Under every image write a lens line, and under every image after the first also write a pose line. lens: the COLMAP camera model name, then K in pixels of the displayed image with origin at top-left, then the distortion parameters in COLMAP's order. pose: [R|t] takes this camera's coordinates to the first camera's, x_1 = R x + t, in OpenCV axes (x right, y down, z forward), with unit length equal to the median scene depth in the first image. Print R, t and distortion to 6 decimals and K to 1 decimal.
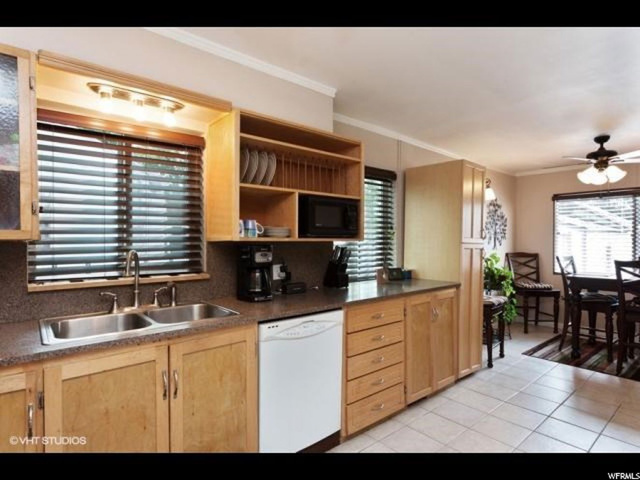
lens RADIAL K [[359.5, 0, 321.7], [0, 359.5, 236.2], [0, 0, 1]] dist [-0.001926, -0.001541]
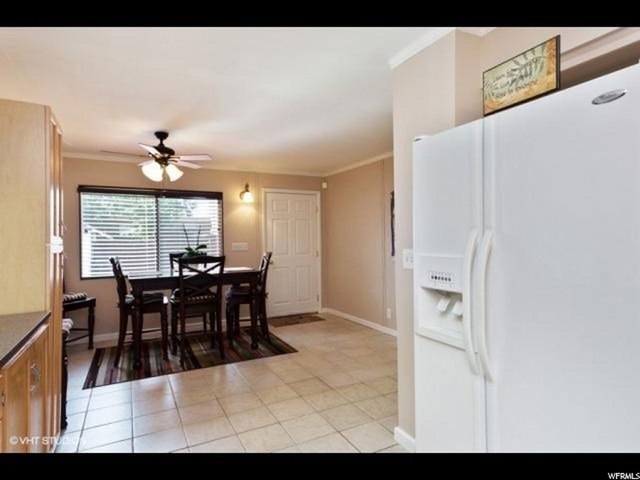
lens RADIAL K [[359.5, 0, 321.7], [0, 359.5, 236.2], [0, 0, 1]] dist [-0.001926, -0.001541]
pose [[0.182716, -0.001132, 0.983165, -0.099897], [0.001372, 0.999999, 0.000897, 0.004621], [-0.983165, 0.001185, 0.182717, 0.384112]]
